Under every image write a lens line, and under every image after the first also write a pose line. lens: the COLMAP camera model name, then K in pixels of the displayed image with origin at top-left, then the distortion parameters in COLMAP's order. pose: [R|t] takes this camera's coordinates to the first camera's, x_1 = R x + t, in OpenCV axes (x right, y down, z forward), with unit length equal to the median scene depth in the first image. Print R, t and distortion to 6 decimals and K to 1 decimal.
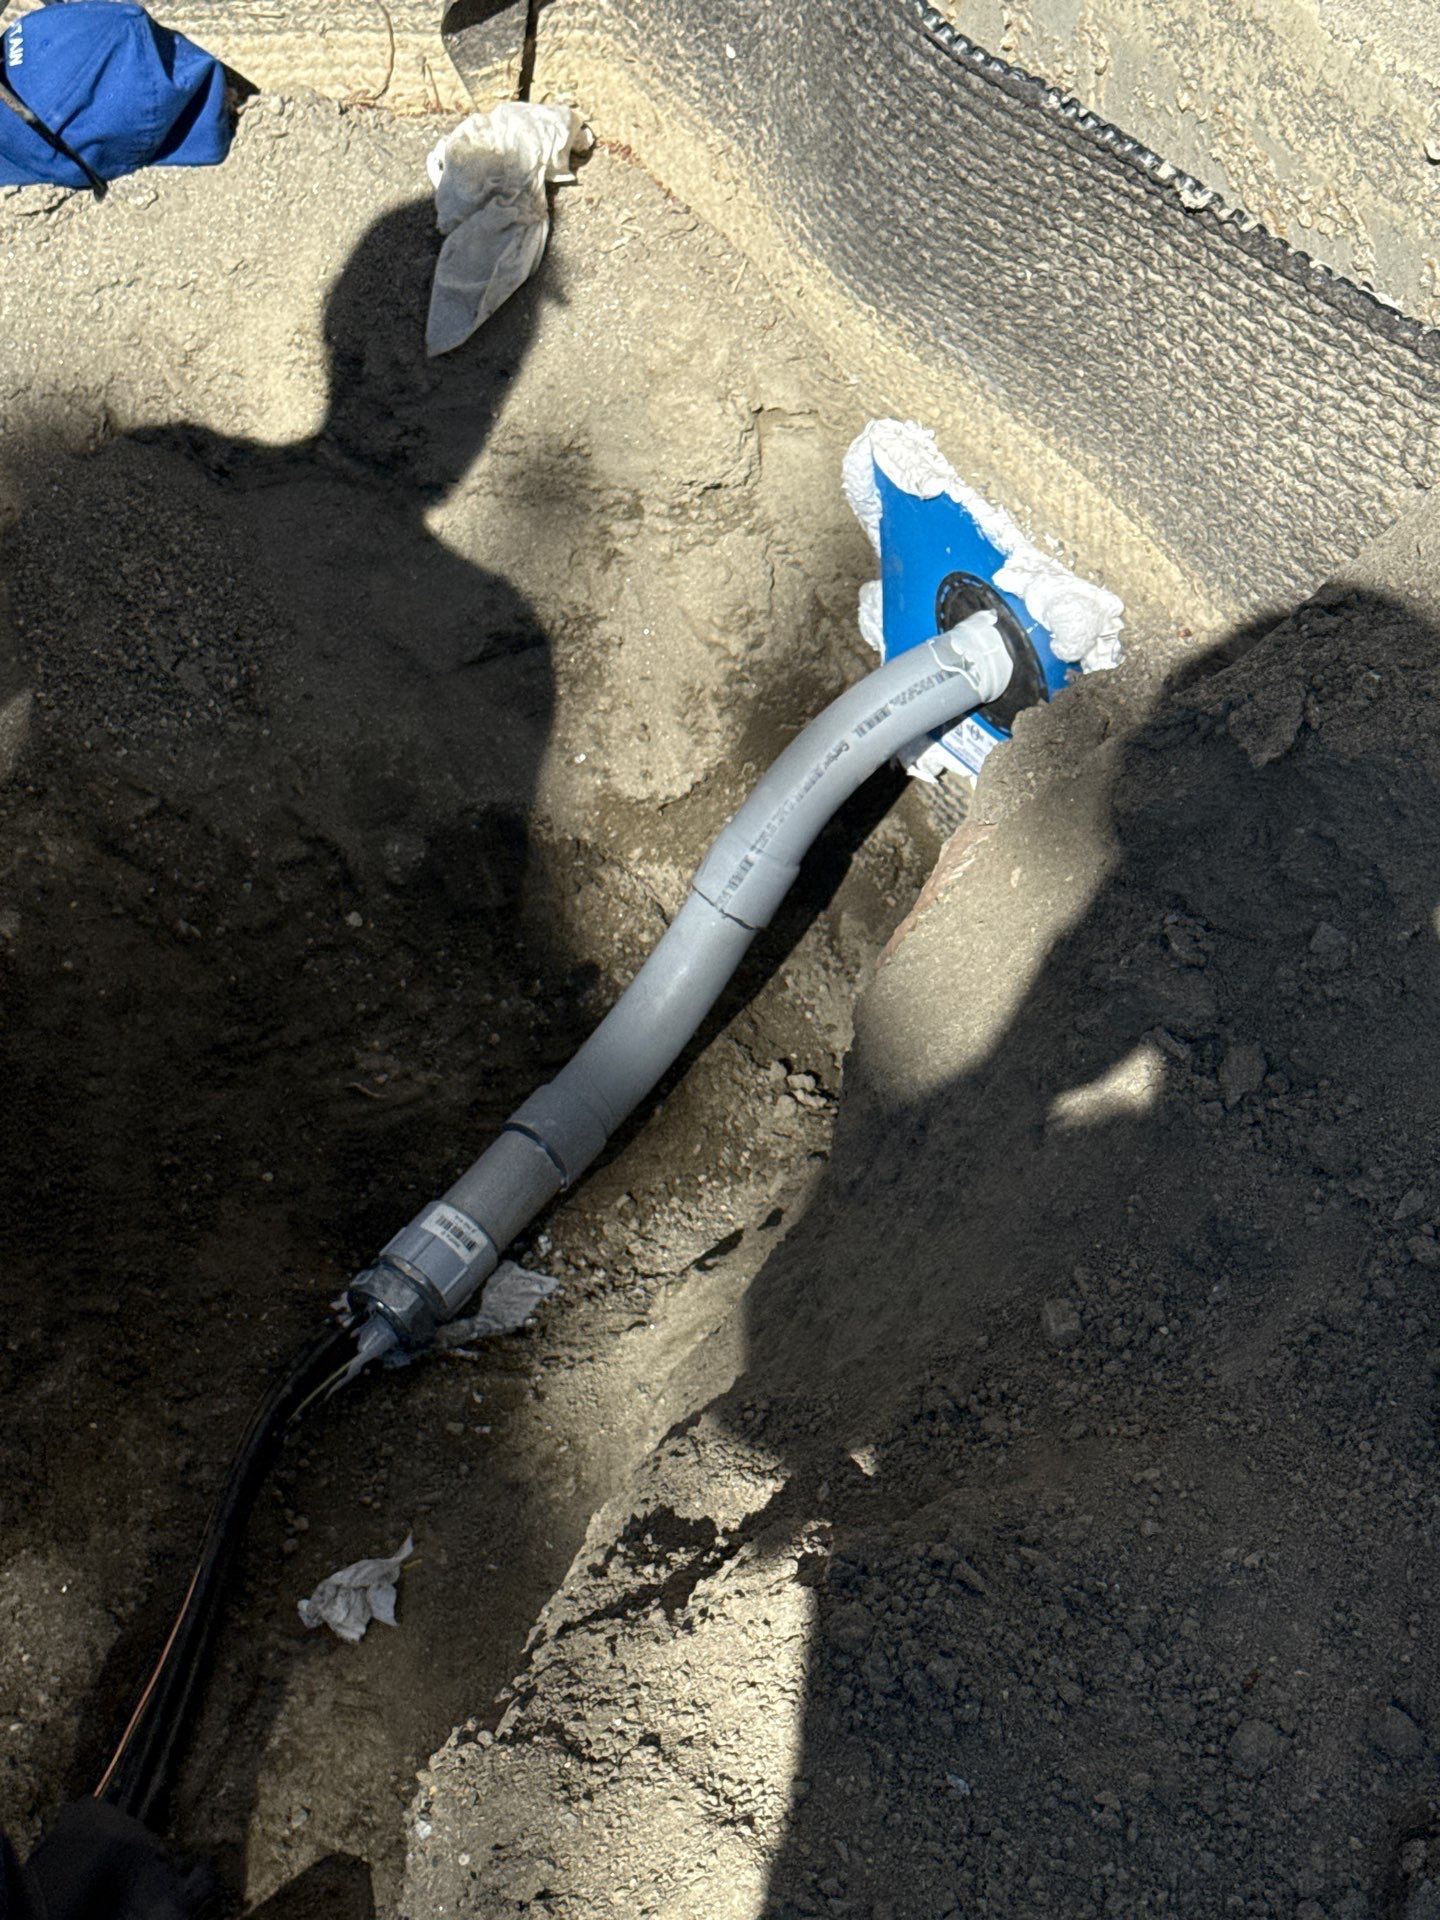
lens RADIAL K [[3337.9, 0, 672.6], [0, 3337.9, 923.8], [0, 0, 1]] dist [0.169388, 0.062259]
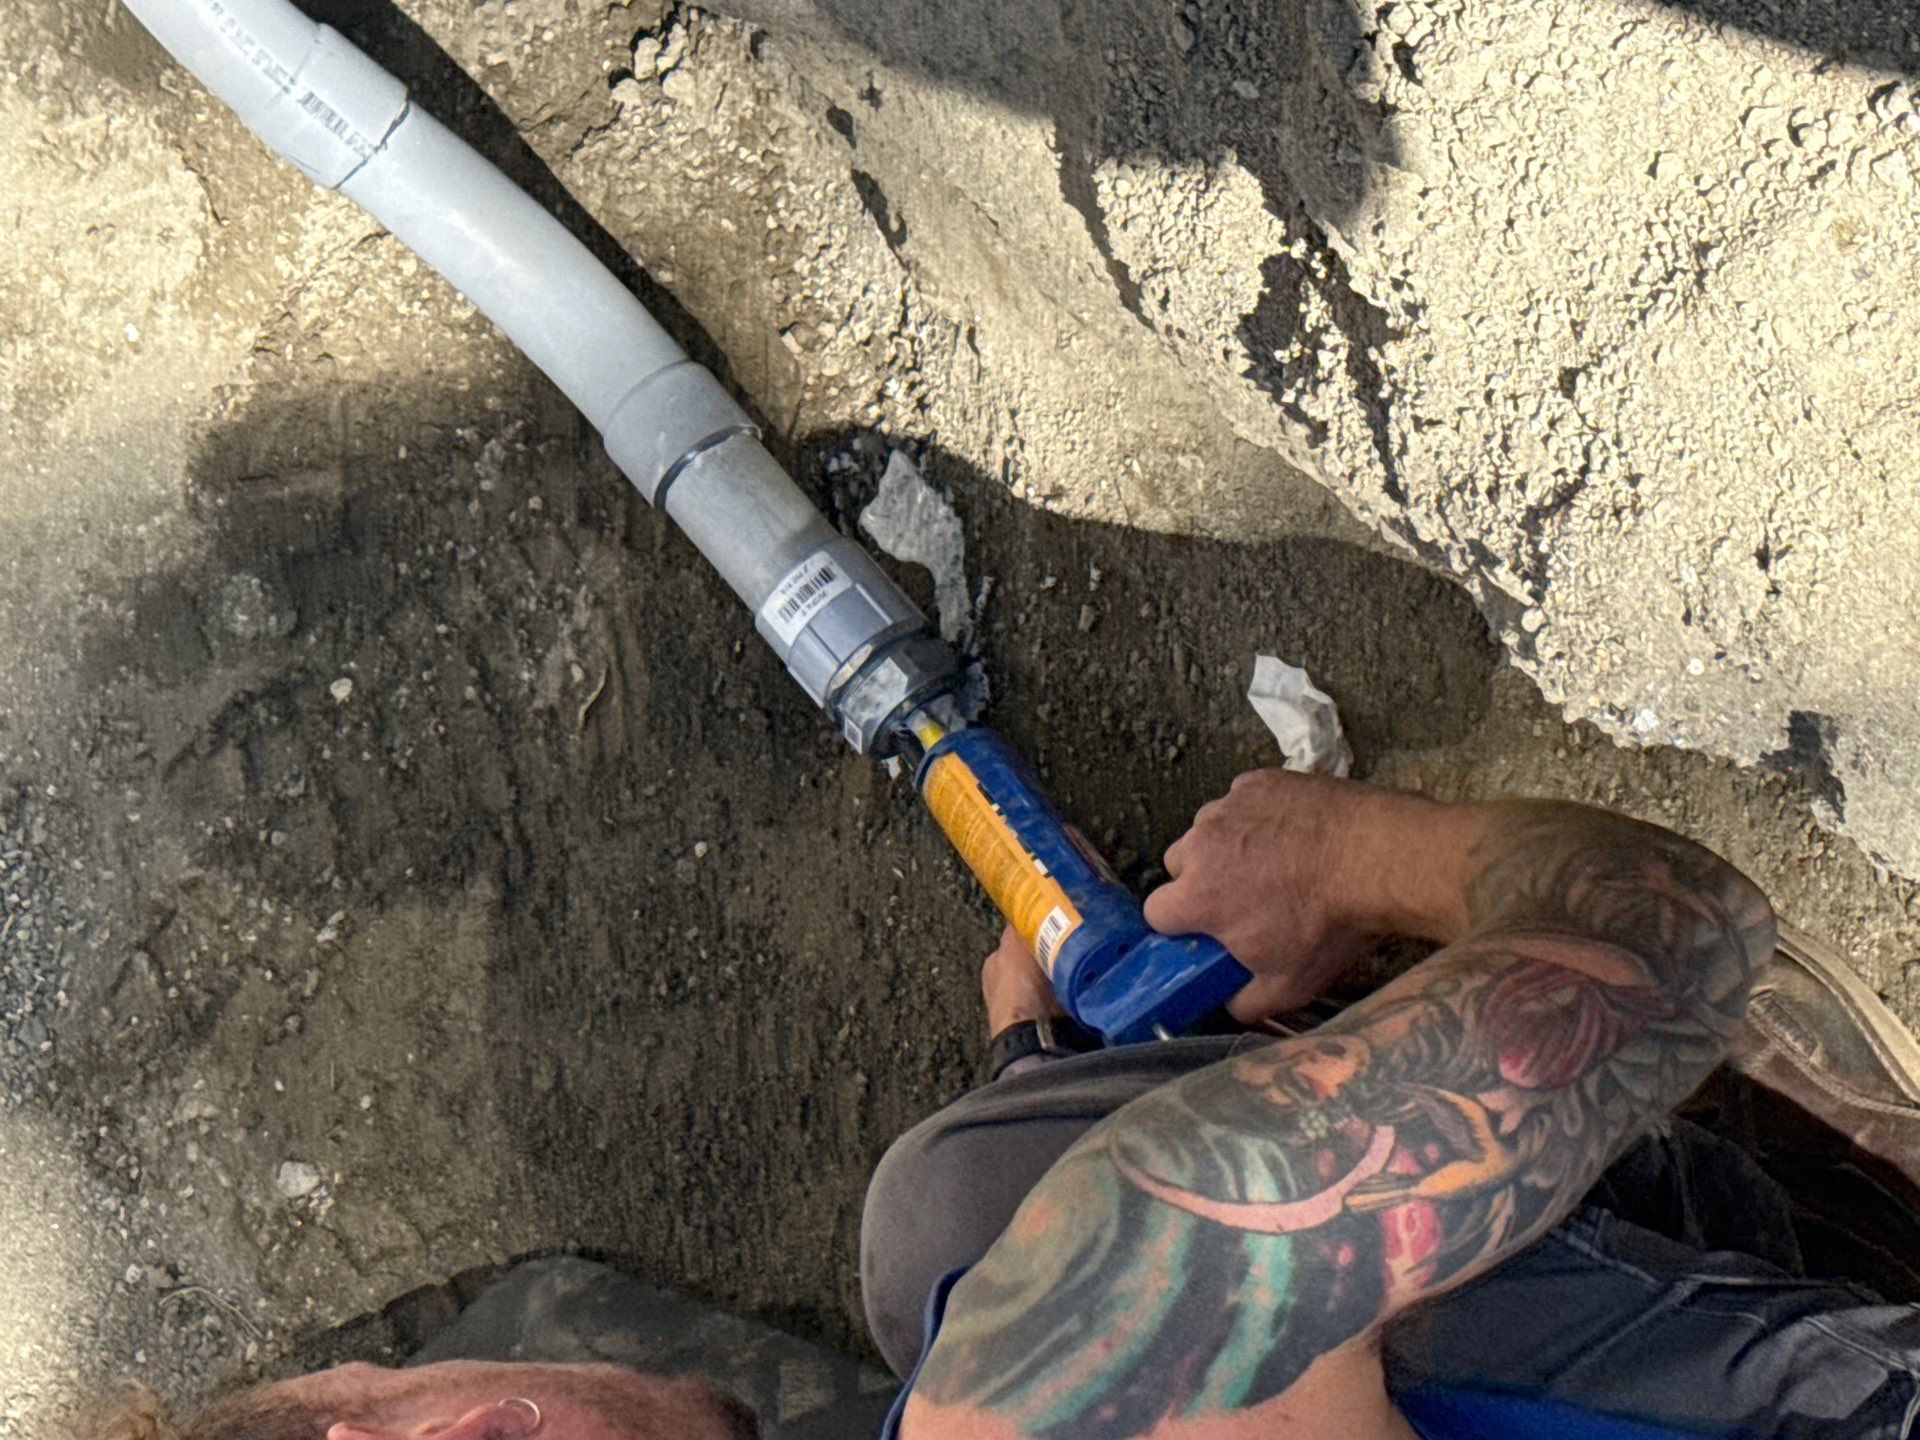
lens RADIAL K [[3086.2, 0, 856.4], [0, 3086.2, 698.1], [0, 0, 1]] dist [0.085145, 0.103055]
pose [[0.109433, -0.988151, -0.107616, -0.017897], [0.990714, 0.099643, 0.092504, 0.046175], [-0.080685, -0.116739, 0.989880, 0.375920]]
